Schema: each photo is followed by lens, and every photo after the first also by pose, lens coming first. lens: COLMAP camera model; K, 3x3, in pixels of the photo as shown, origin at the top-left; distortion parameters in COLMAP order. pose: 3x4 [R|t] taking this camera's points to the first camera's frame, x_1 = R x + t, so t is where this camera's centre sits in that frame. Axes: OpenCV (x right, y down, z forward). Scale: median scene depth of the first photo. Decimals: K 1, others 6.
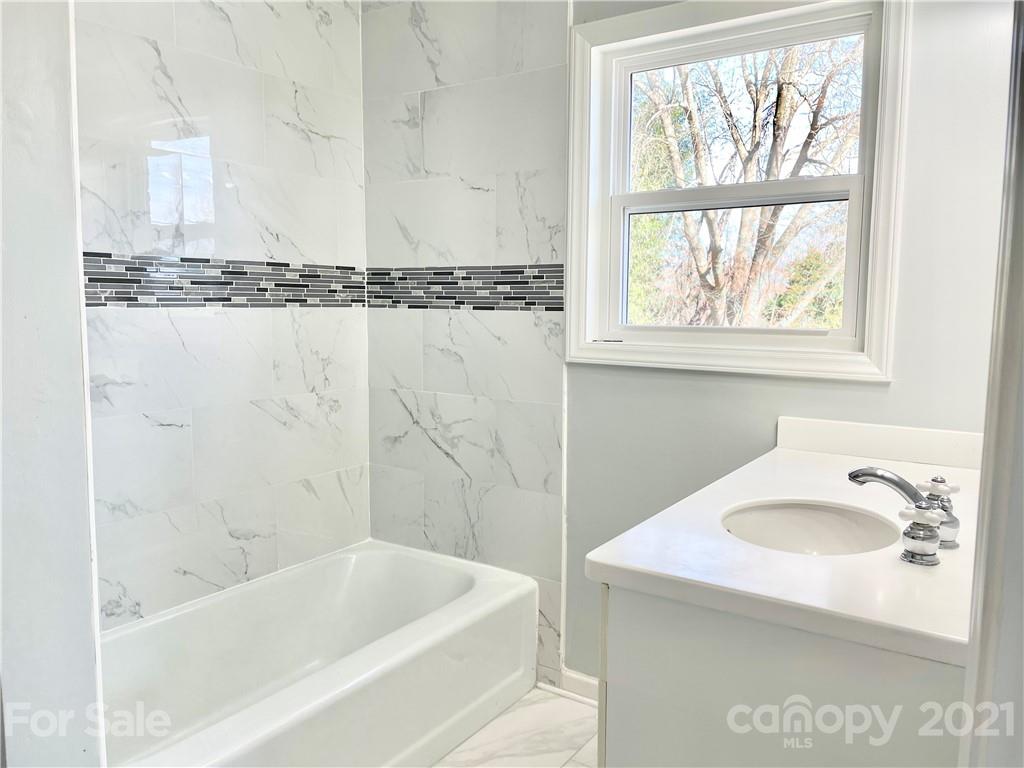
lens RADIAL K [[772.1, 0, 527.5], [0, 772.1, 391.7], [0, 0, 1]] dist [0.092406, -0.121426]
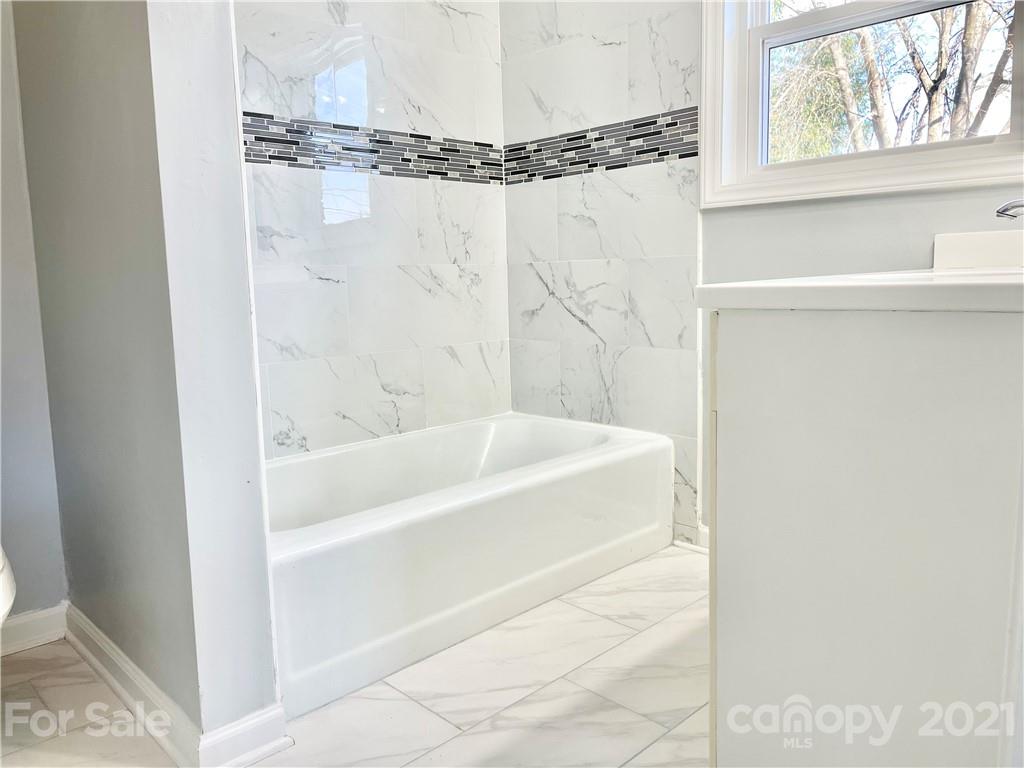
lens RADIAL K [[772.1, 0, 515.4], [0, 772.1, 376.5], [0, 0, 1]] dist [0.092406, -0.121426]
pose [[0.977068, -0.006818, -0.212817, 0.027570], [0.012735, 0.999569, 0.026446, 0.133649], [0.212545, -0.028549, 0.976734, -0.010595]]
